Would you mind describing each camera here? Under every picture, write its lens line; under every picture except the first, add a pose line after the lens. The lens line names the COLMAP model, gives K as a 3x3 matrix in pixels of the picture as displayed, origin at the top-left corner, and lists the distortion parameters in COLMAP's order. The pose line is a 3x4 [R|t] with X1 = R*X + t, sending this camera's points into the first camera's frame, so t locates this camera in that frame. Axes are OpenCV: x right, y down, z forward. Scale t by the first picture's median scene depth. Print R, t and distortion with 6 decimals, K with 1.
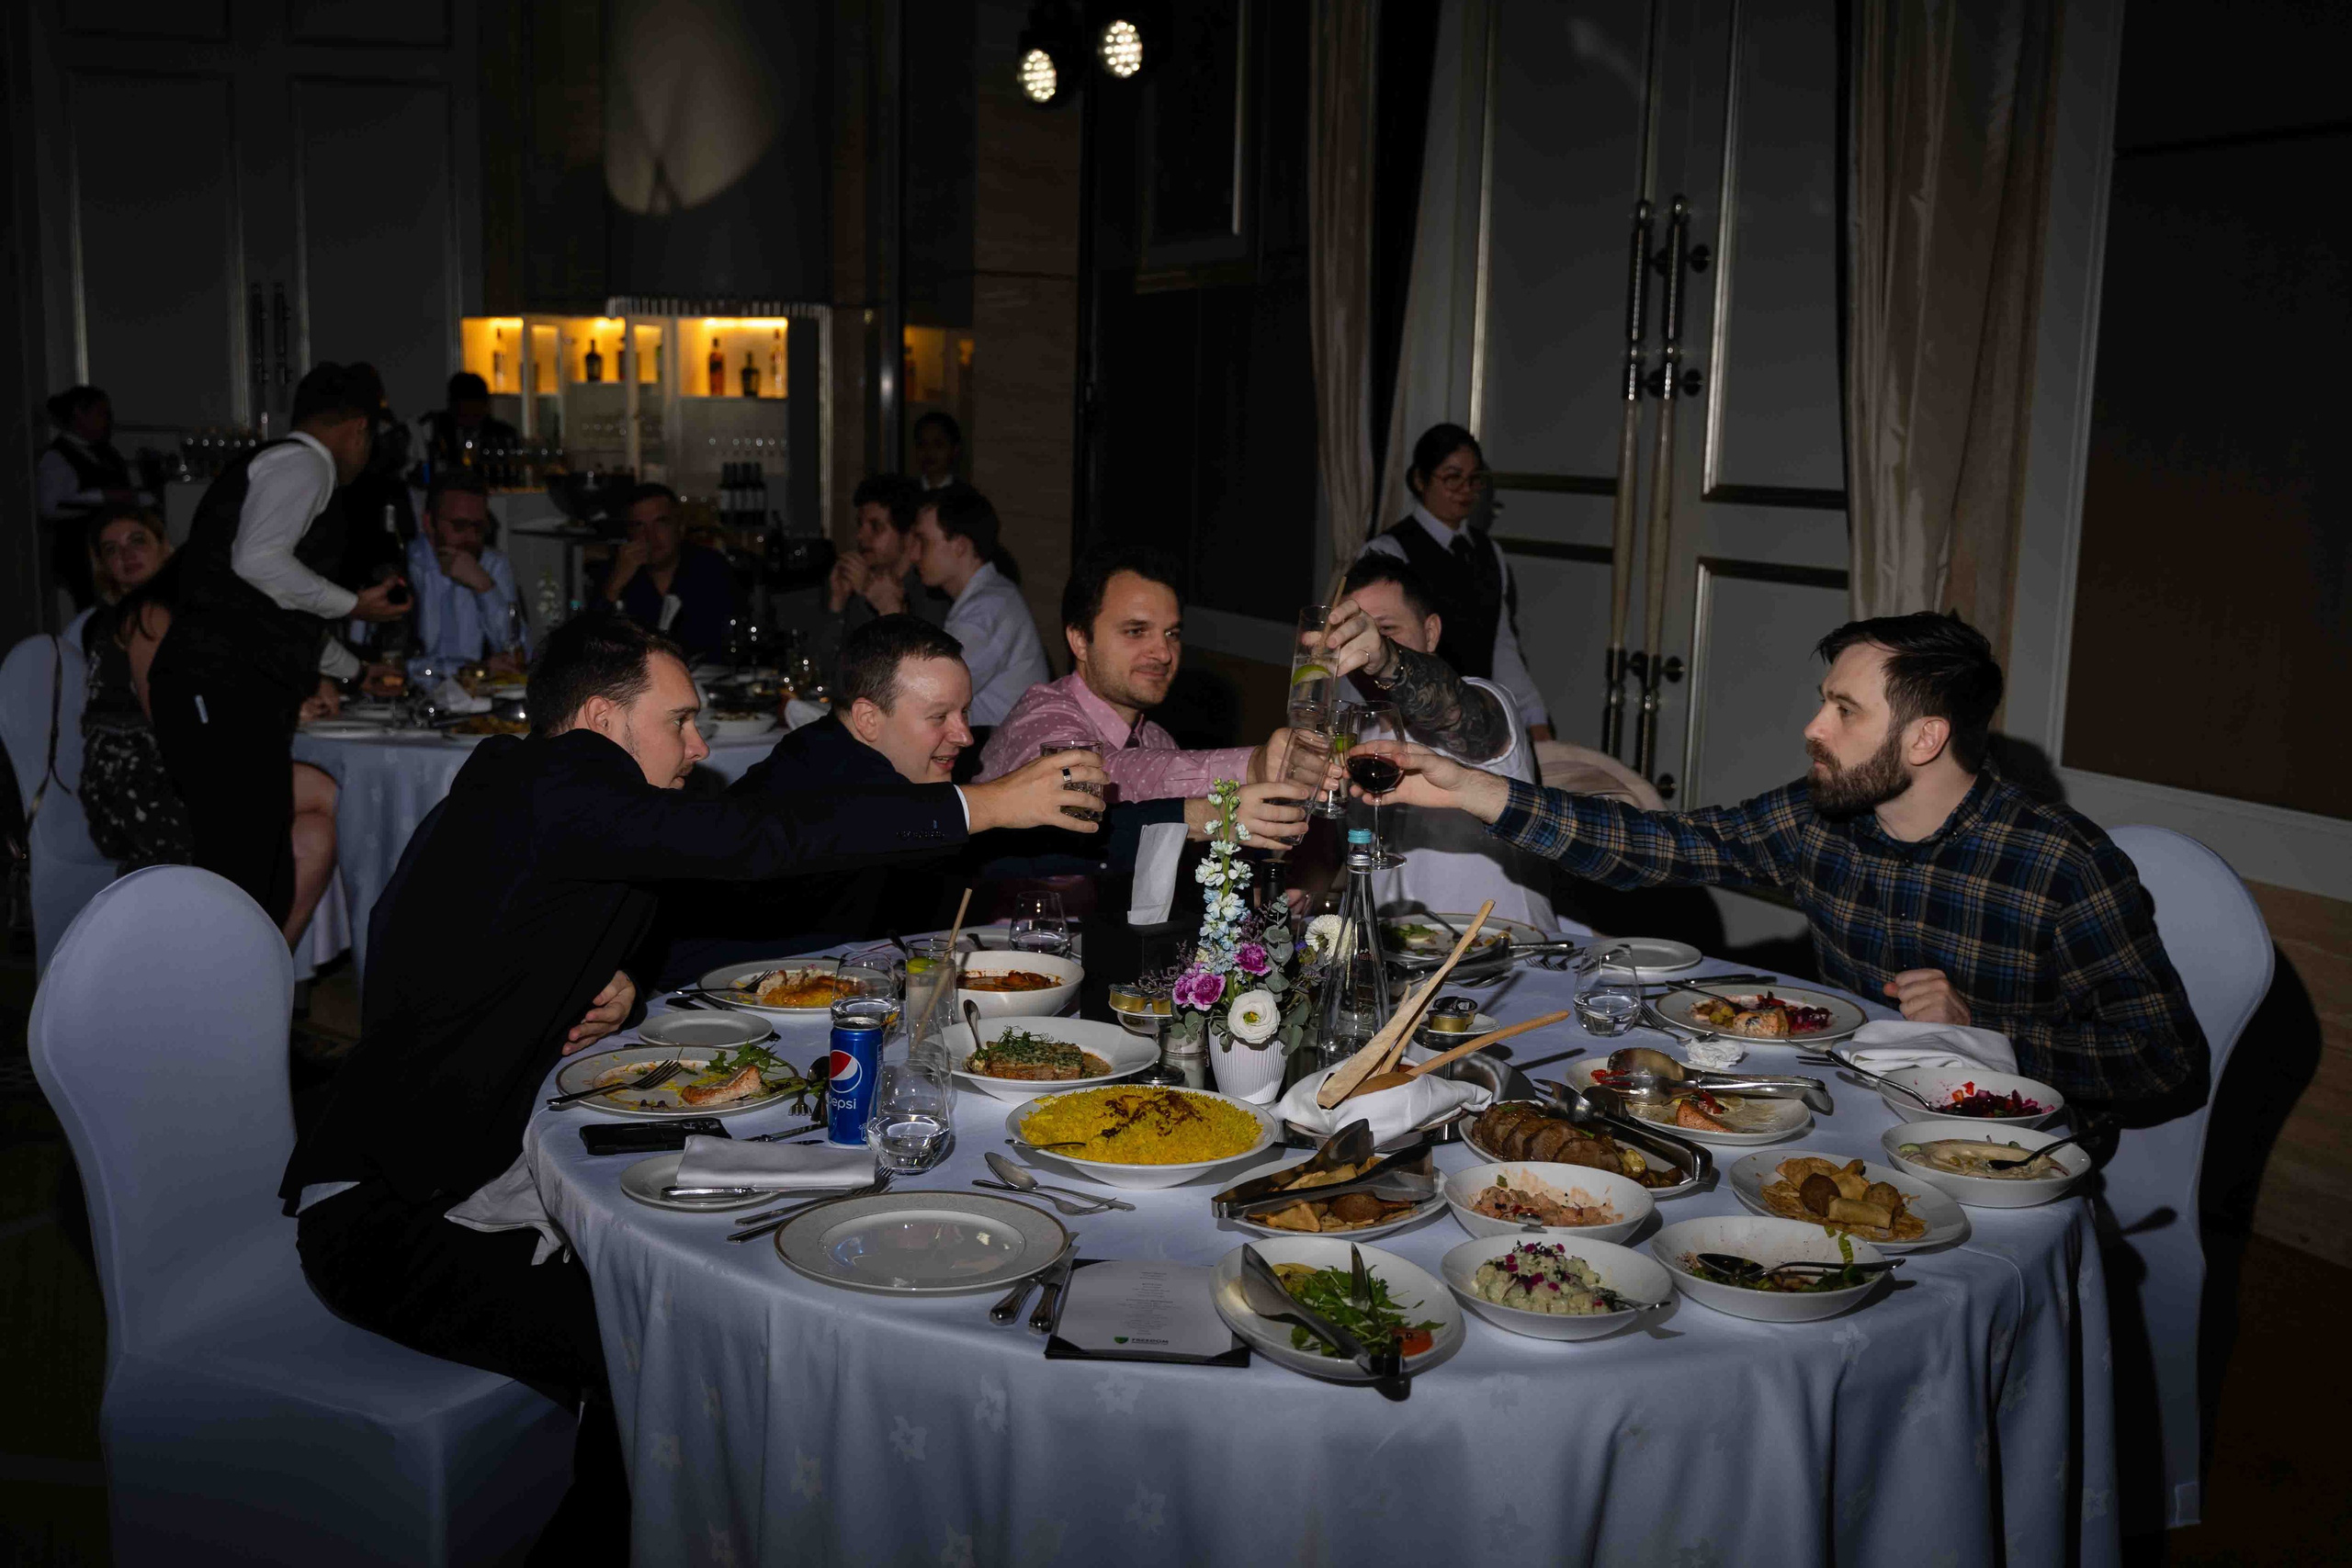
lens RADIAL K [[2239.6, 0, 1176.0], [0, 2239.6, 784.0], [0, 0, 1]] dist [0.003821, 0.000794]
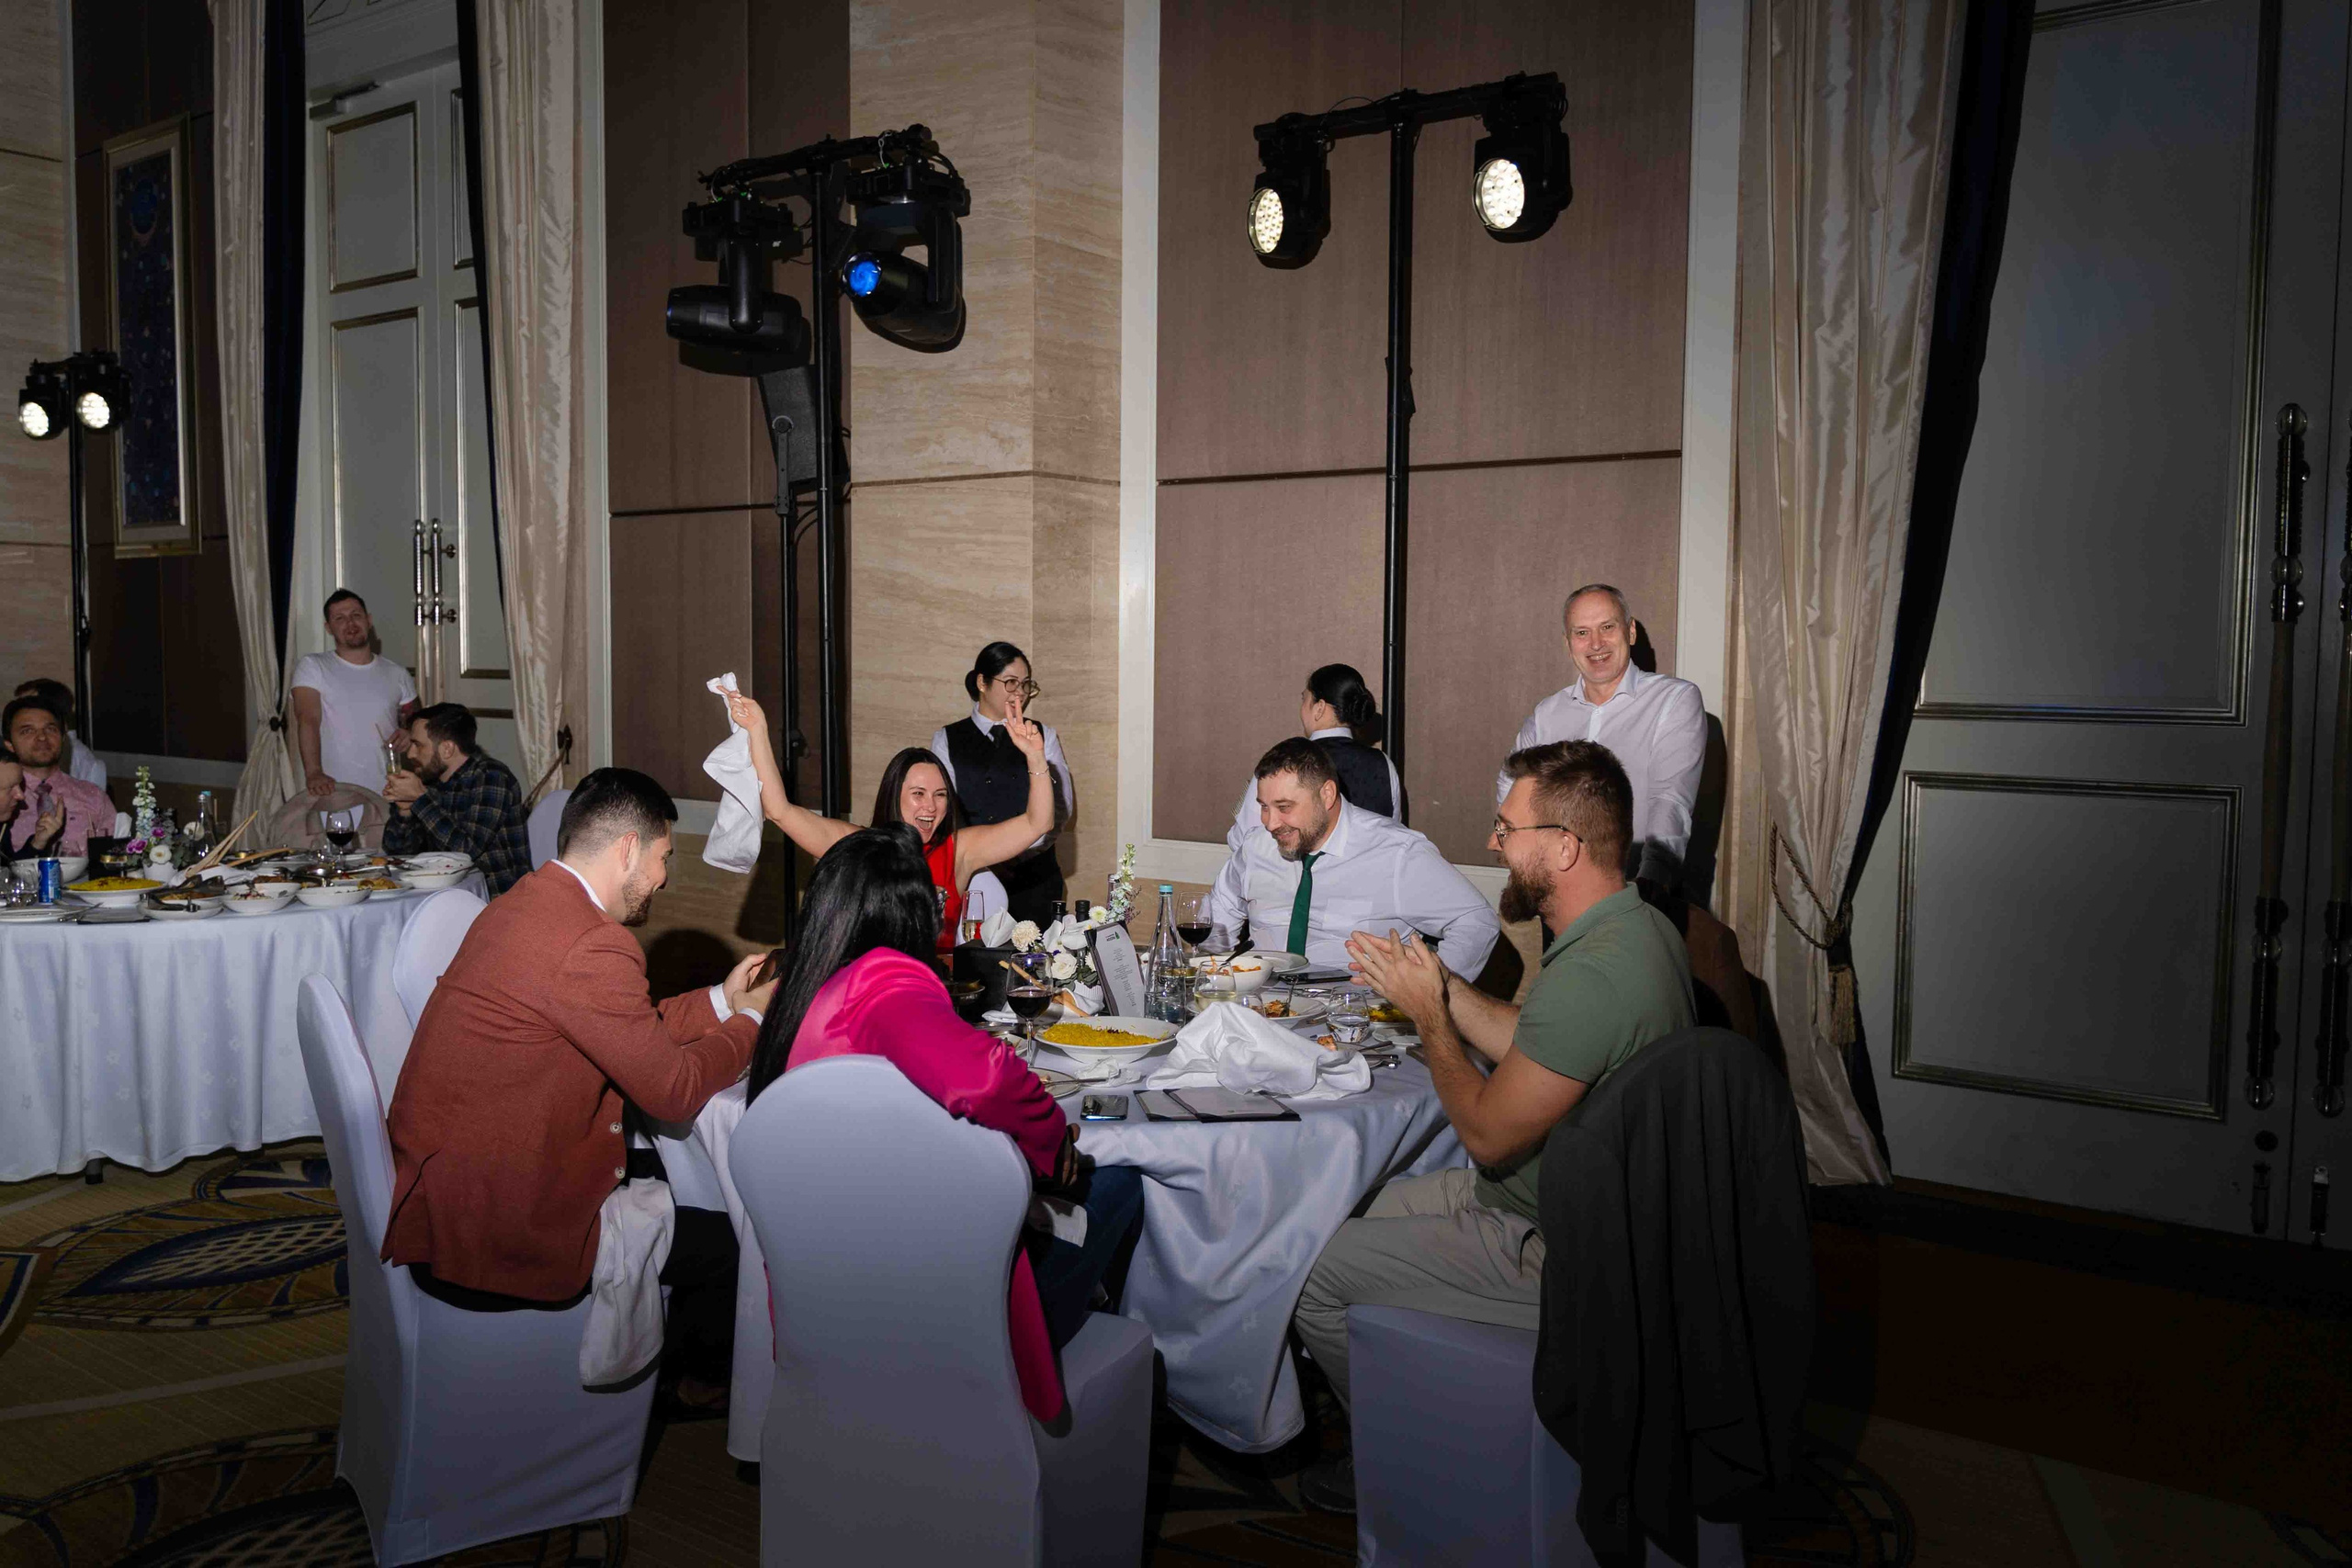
lens RADIAL K [[1798.2, 0, 1108.2], [0, 1798.2, 784.2], [0, 0, 1]] dist [0.004476, 0.002186]
pose [[0.889216, -0.046201, 0.455149, 0.023443], [0.082706, 0.994729, -0.060608, 0.086261], [-0.449950, 0.091537, 0.888350, -0.505264]]
